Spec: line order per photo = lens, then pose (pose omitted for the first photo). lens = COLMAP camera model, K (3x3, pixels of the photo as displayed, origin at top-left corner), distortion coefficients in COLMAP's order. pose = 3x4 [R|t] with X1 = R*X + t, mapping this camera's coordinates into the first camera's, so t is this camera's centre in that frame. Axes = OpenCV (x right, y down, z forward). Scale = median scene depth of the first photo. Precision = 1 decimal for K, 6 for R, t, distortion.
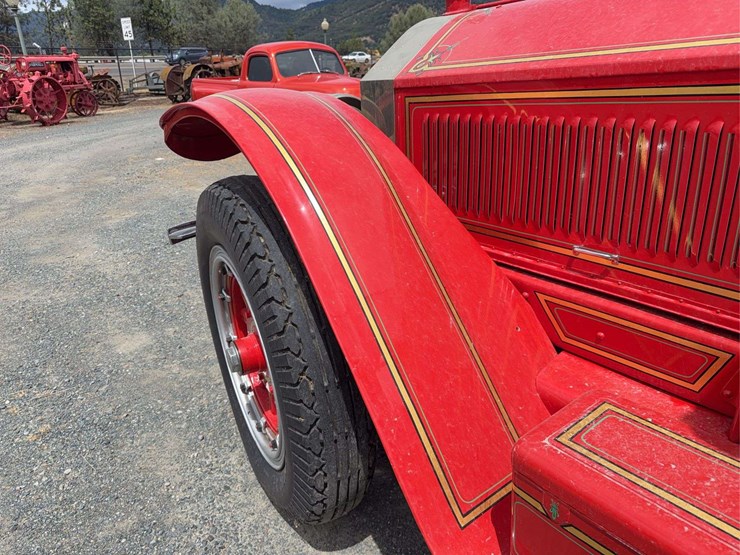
lens RADIAL K [[508.5, 0, 367.4], [0, 508.5, 272.2], [0, 0, 1]] dist [0.029917, -0.039112]
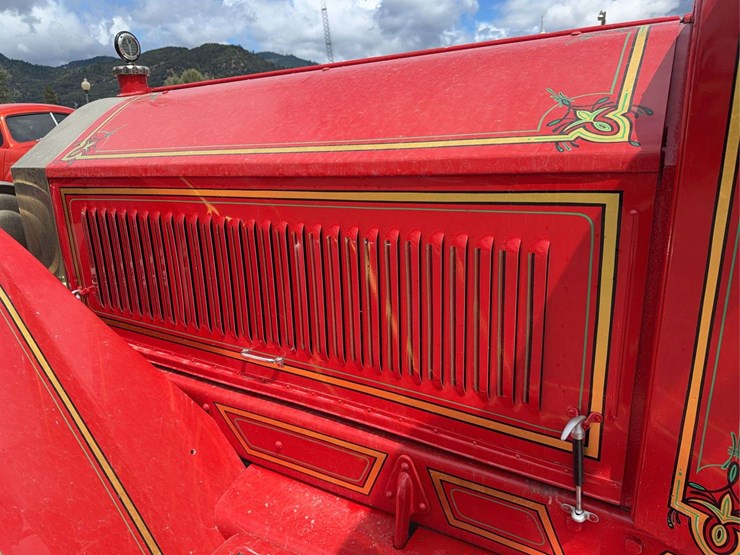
lens RADIAL K [[511.7, 0, 352.3], [0, 511.7, 270.5], [0, 0, 1]] dist [0.051645, -0.072286]
pose [[0.932508, -0.079090, 0.352383, 0.262486], [0.119257, 0.988428, -0.093741, -0.079375], [-0.340891, 0.129438, 0.931149, 0.047709]]
